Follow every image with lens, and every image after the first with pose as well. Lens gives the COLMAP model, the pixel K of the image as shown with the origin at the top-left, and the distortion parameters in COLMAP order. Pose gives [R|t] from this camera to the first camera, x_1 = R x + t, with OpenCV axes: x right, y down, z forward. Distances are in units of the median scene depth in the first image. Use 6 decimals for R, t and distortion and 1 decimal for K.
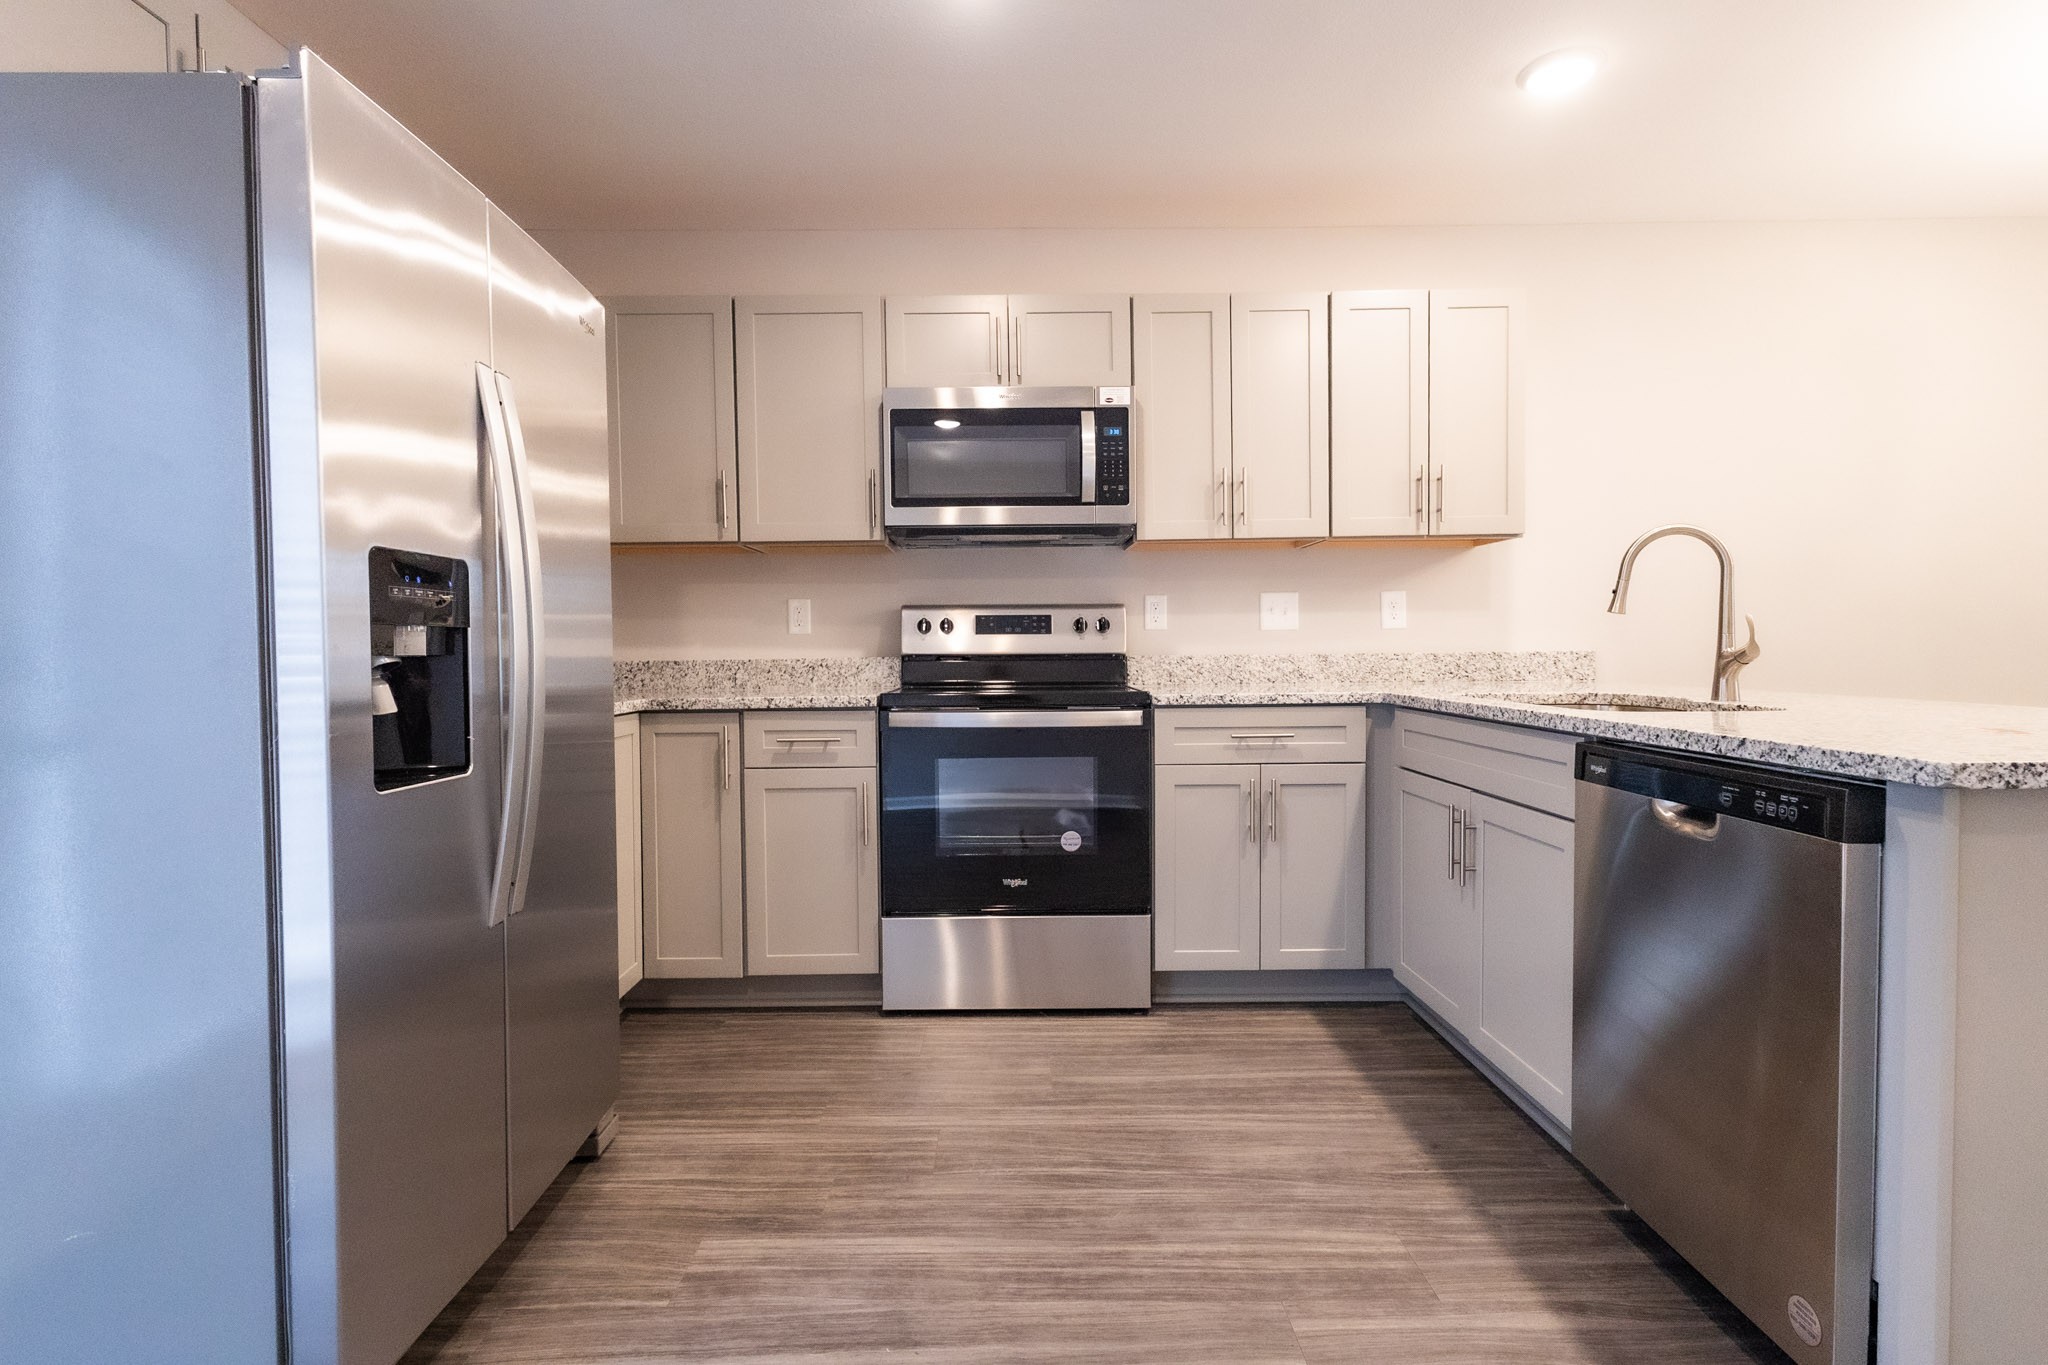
lens RADIAL K [[1000.0, 0, 1020.0], [0, 1000.0, 681.0], [0, 0, 1]] dist [0.004499, 0.000404]
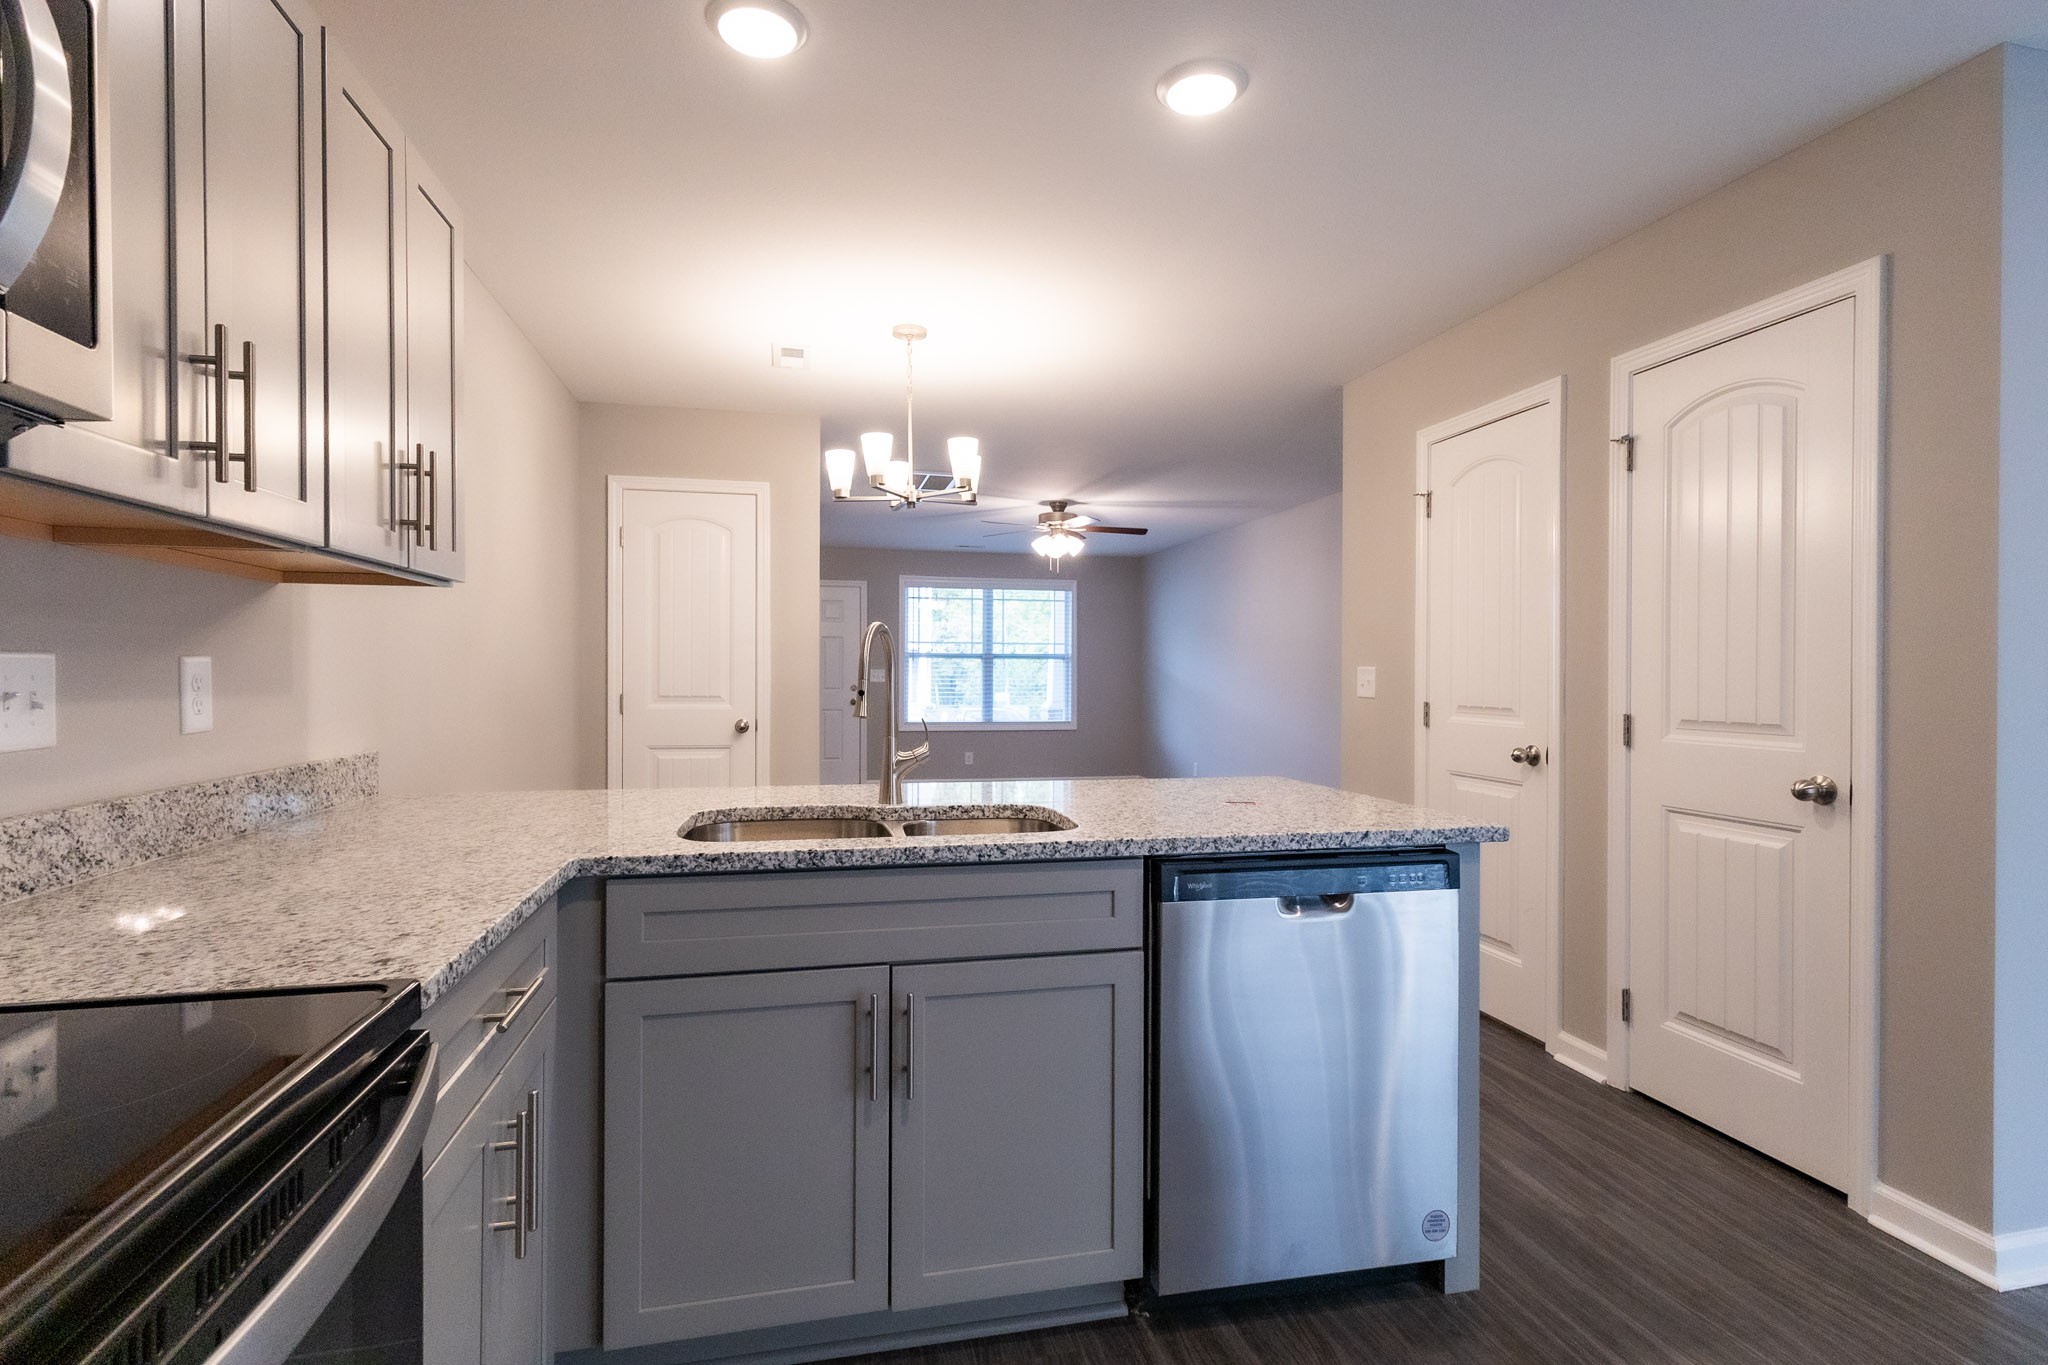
lens RADIAL K [[1000.0, 0, 1028.3], [0, 1000.0, 682.2], [0, 0, 1]] dist [0.004499, 0.000404]
pose [[-0.225222, 0.001895, 0.974306, -0.236560], [0.030695, 0.999516, 0.005152, -0.081763], [-0.973824, 0.031066, -0.225171, 0.880486]]
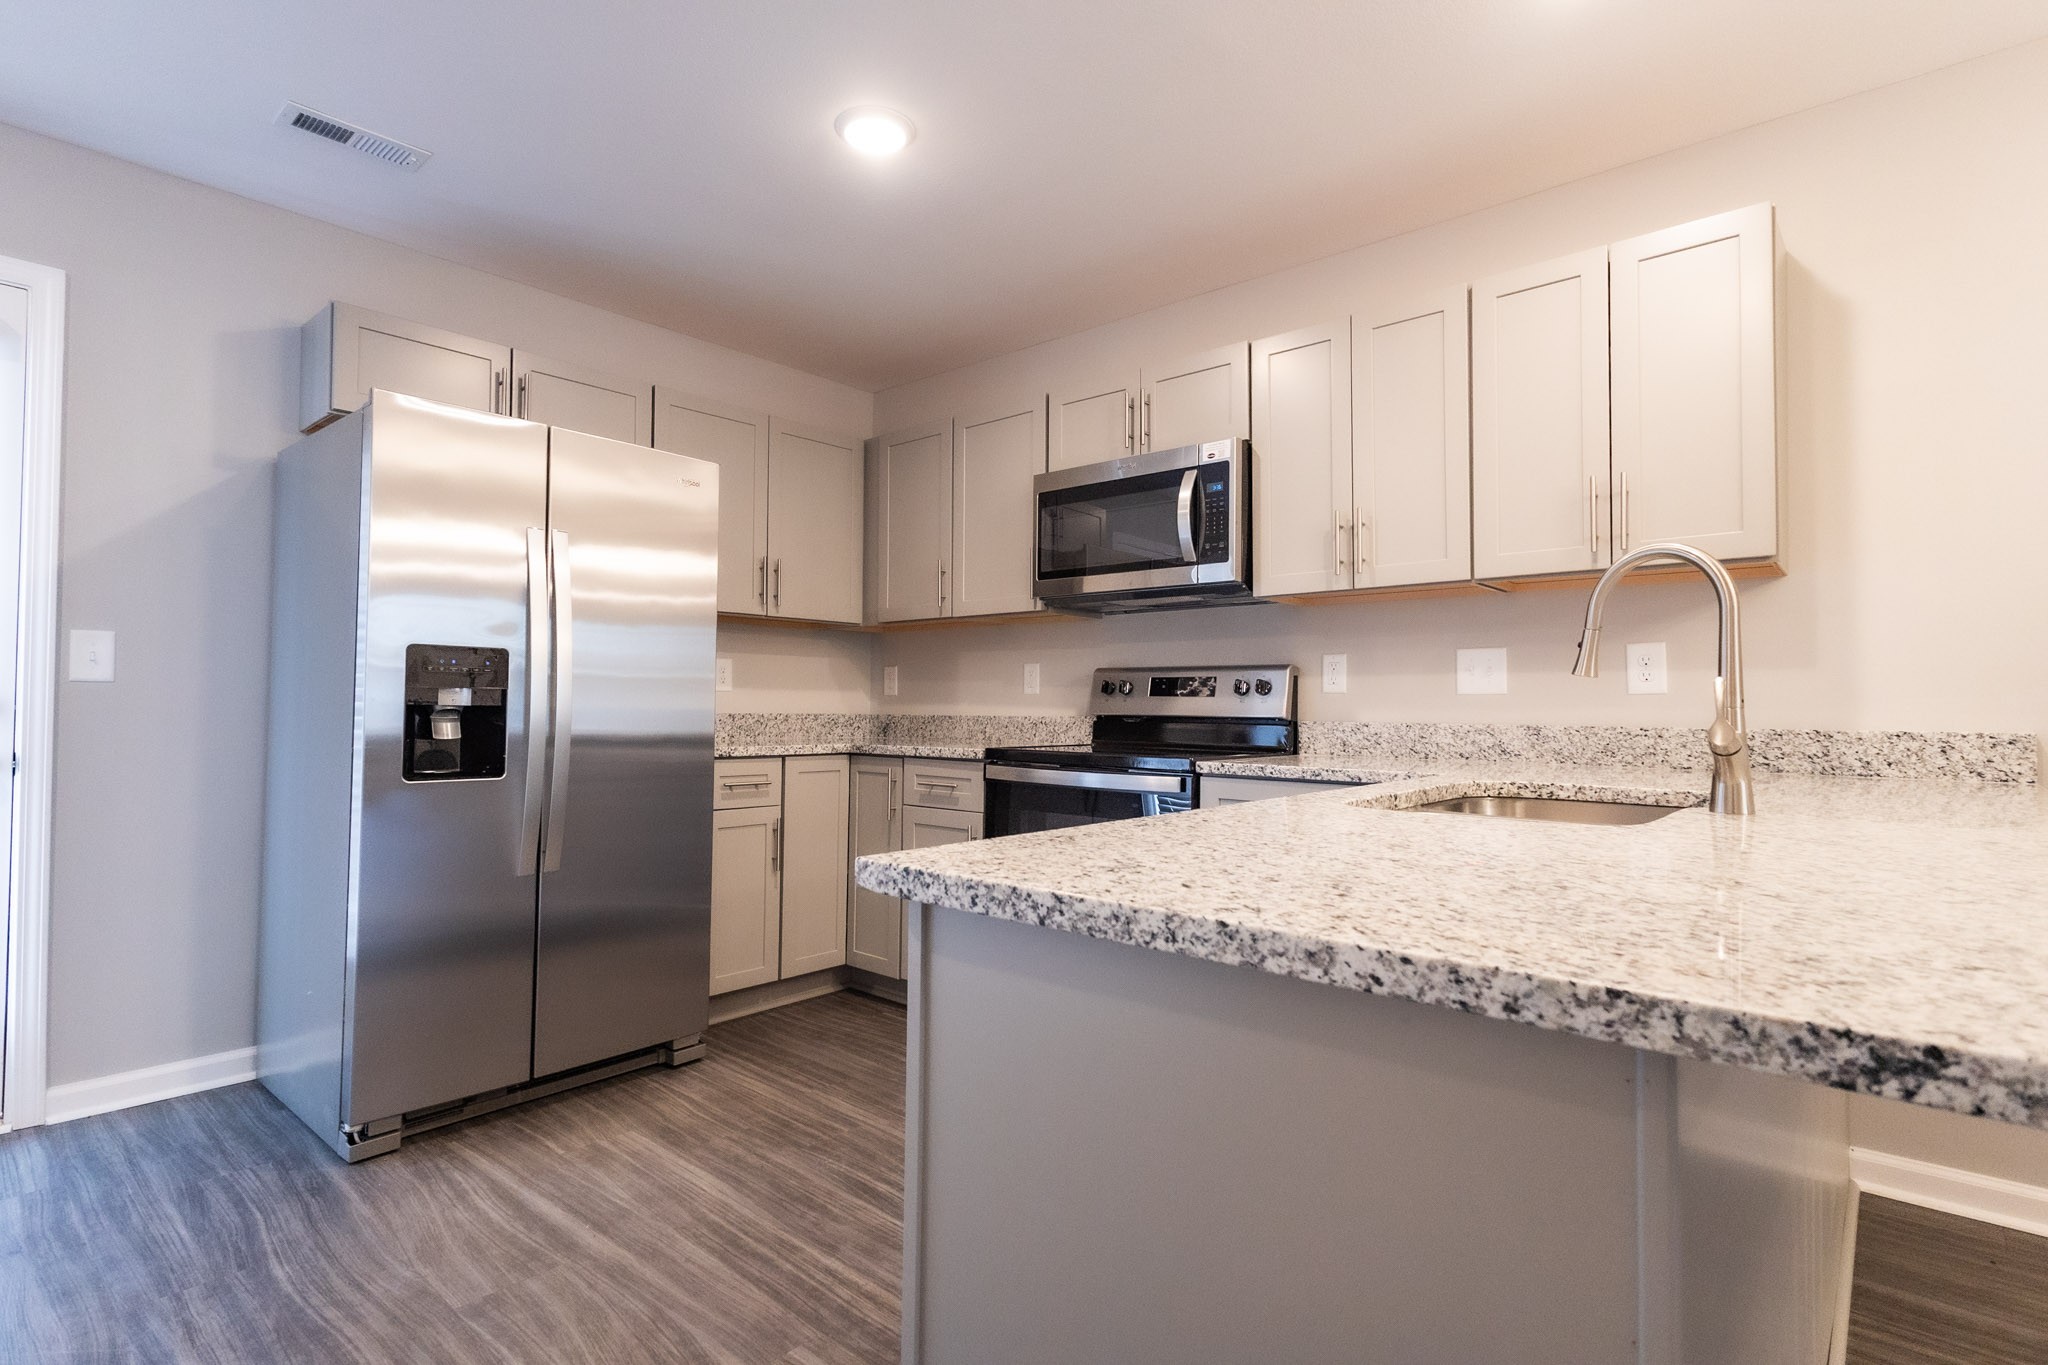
lens RADIAL K [[1000.0, 0, 1016.4], [0, 1000.0, 681.1], [0, 0, 1]] dist [0.004499, 0.000404]
pose [[0.747727, -0.000209, -0.664006, 0.634803], [-0.038291, 0.998322, -0.043433, -0.014860], [0.662901, 0.057901, 0.746464, 0.177405]]
